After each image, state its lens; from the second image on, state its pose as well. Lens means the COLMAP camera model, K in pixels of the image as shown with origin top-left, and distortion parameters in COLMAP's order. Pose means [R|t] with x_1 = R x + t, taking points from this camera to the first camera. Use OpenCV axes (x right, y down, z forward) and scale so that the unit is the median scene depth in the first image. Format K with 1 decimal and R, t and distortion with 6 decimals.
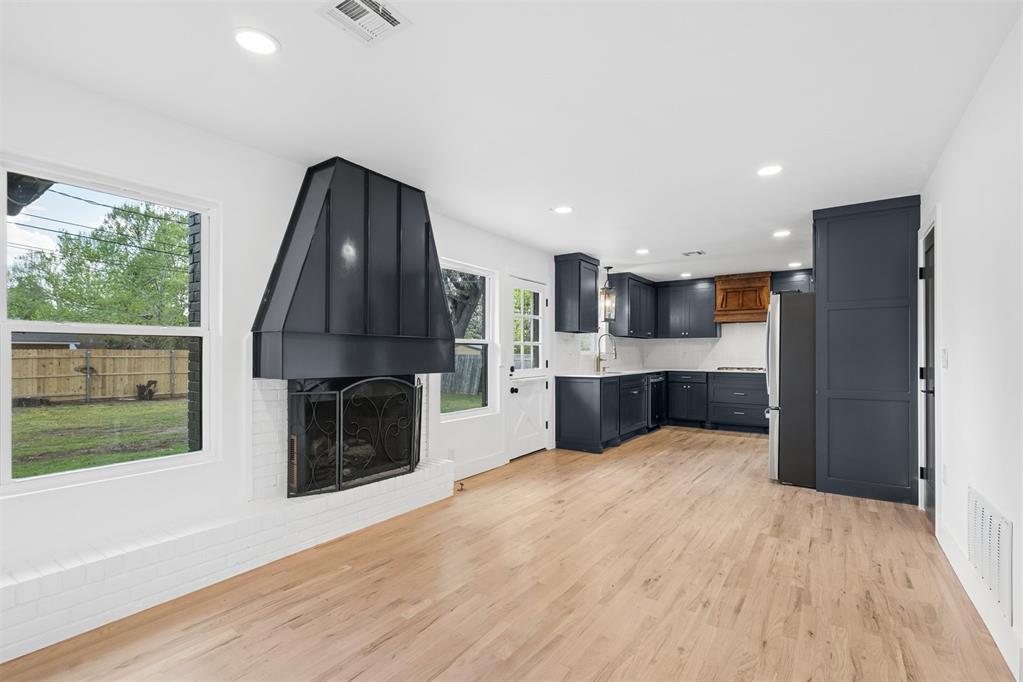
lens RADIAL K [[461.4, 0, 510.0], [0, 461.4, 352.5], [0, 0, 1]] dist [-0.002361, 0.000144]
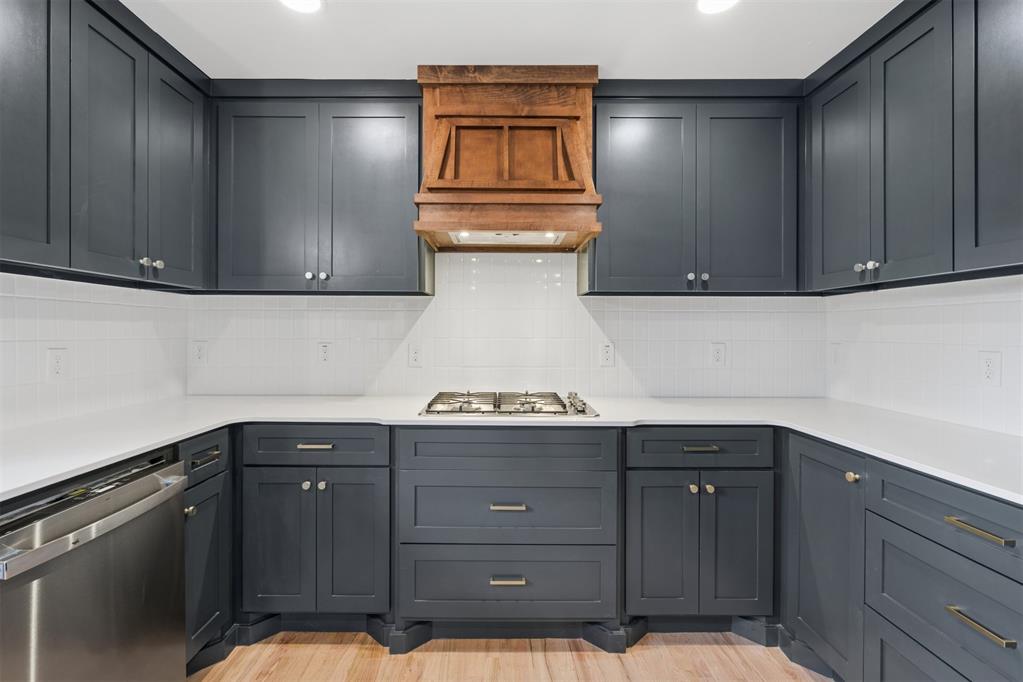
lens RADIAL K [[482.0, 0, 494.1], [0, 482.0, 334.6], [0, 0, 1]] dist [-0.001778, -0.000168]
pose [[0.820938, -0.000016, 0.571018, 0.521178], [-0.002711, 0.999989, 0.003925, -0.013431], [-0.571011, -0.004770, 0.820928, 1.209456]]
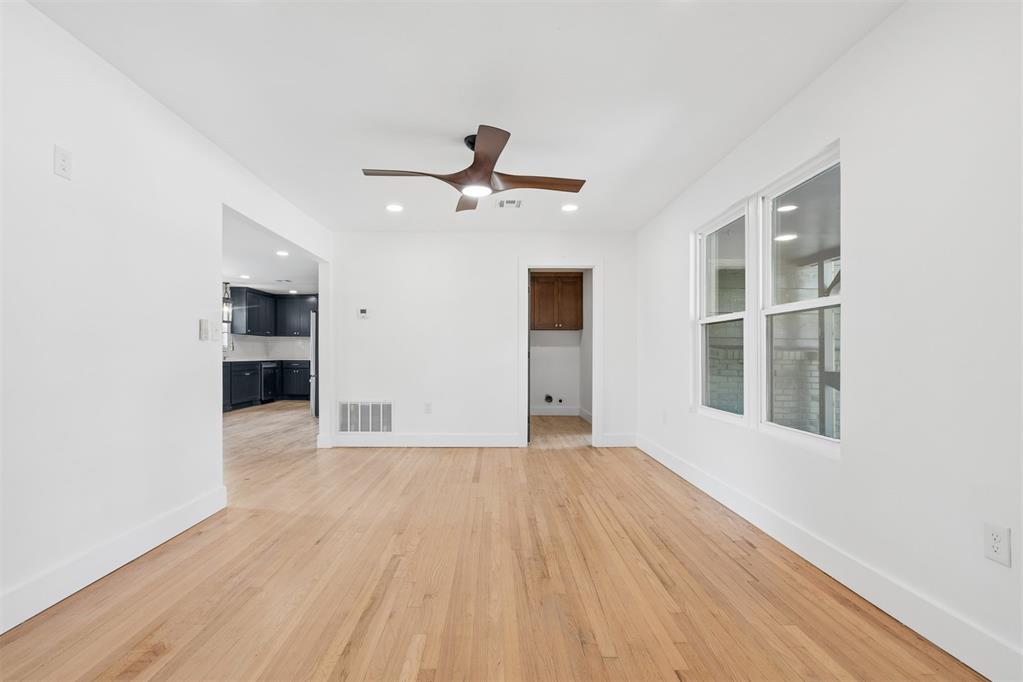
lens RADIAL K [[461.4, 0, 510.0], [0, 461.4, 352.5], [0, 0, 1]] dist [-0.002361, 0.000144]
pose [[0.796546, 0.002178, 0.604574, 0.089040], [-0.002061, 0.999997, -0.000887, 0.029056], [-0.604574, -0.000539, 0.796549, -0.853214]]
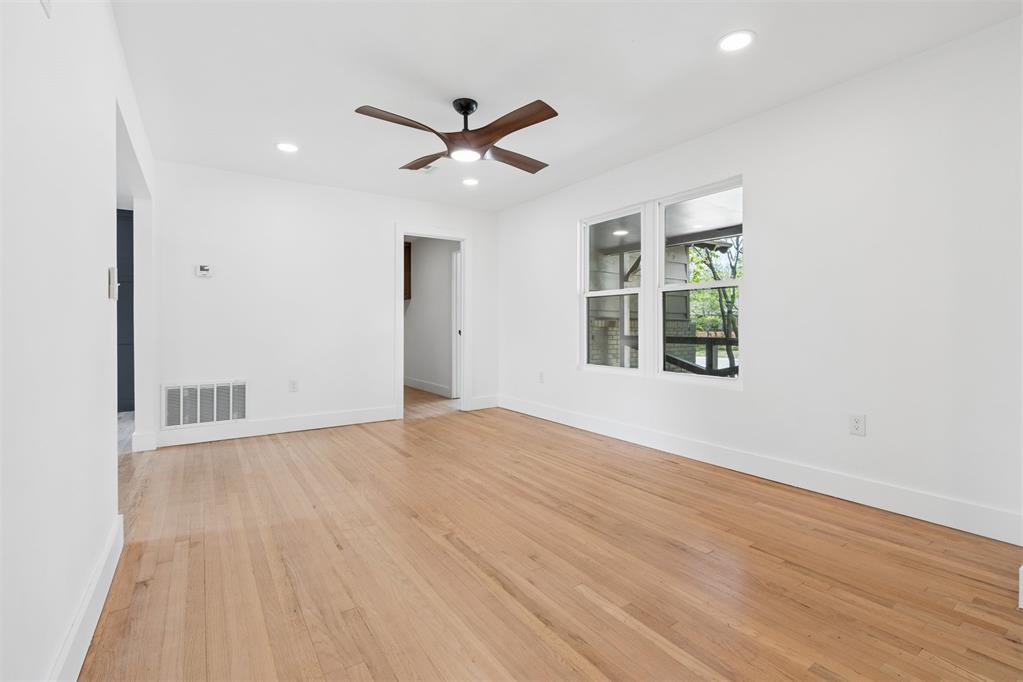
lens RADIAL K [[449.6, 0, 515.6], [0, 449.6, 328.3], [0, 0, 1]] dist [-0.001499, 0.000225]
pose [[0.342746, -0.009513, 0.939380, -0.123046], [0.001690, 0.999953, 0.009510, 0.034927], [-0.939426, -0.001672, 0.342746, -0.584996]]
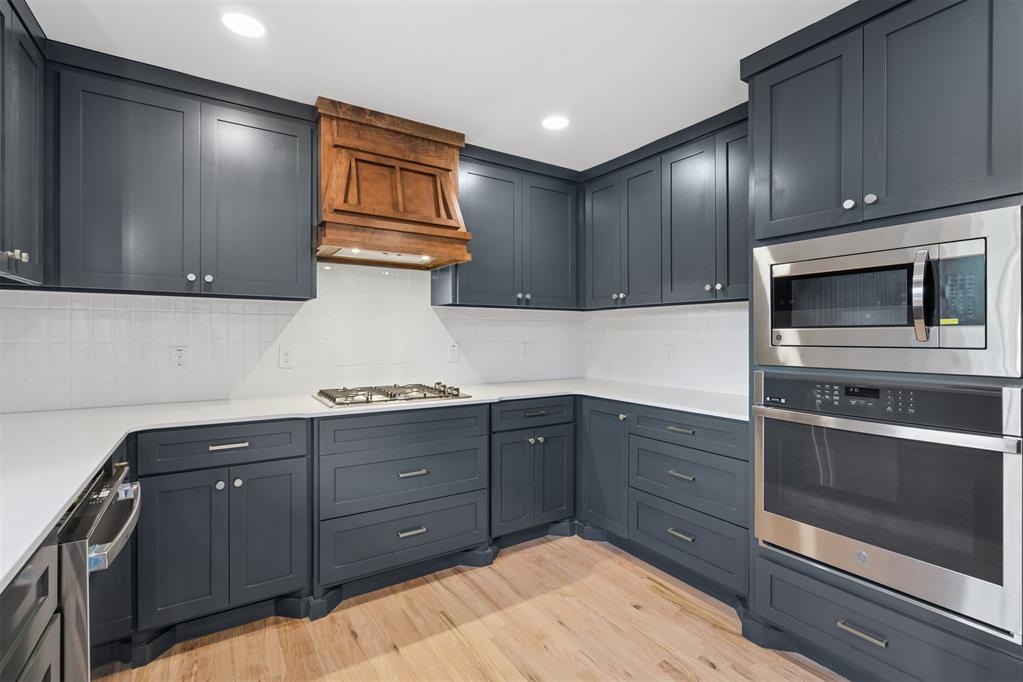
lens RADIAL K [[469.5, 0, 526.5], [0, 469.5, 336.5], [0, 0, 1]] dist [-0.001088, 0.000051]
pose [[0.366043, -0.003361, 0.930592, 0.336833], [-0.002191, 0.999988, 0.004474, -0.015194], [-0.930595, -0.003677, 0.366031, 1.240096]]
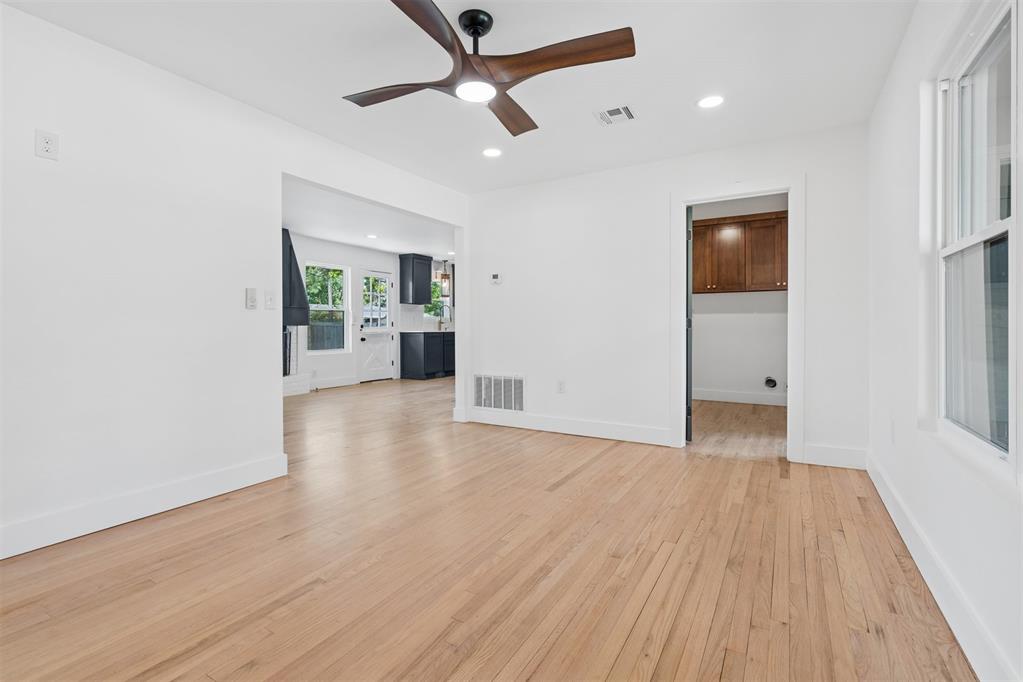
lens RADIAL K [[464.9, 0, 523.1], [0, 464.9, 334.1], [0, 0, 1]] dist [-0.000556, -0.000317]
pose [[0.994388, -0.005098, 0.105667, 0.447018], [0.002993, 0.999794, 0.020071, 0.035401], [-0.105748, -0.019642, 0.994199, -0.777555]]
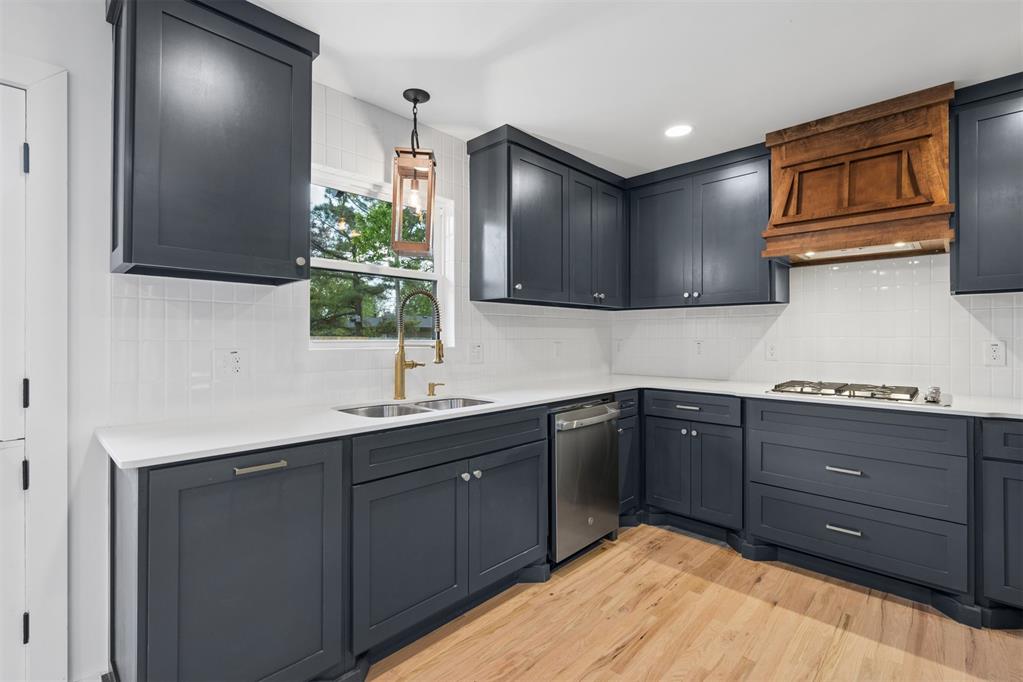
lens RADIAL K [[457.3, 0, 505.3], [0, 457.3, 335.6], [0, 0, 1]] dist [-0.002255, 0.000230]
pose [[0.987823, -0.001272, -0.155574, 0.483781], [0.000724, 0.999993, -0.003578, -0.007465], [0.155577, 0.003421, 0.987818, 0.996945]]
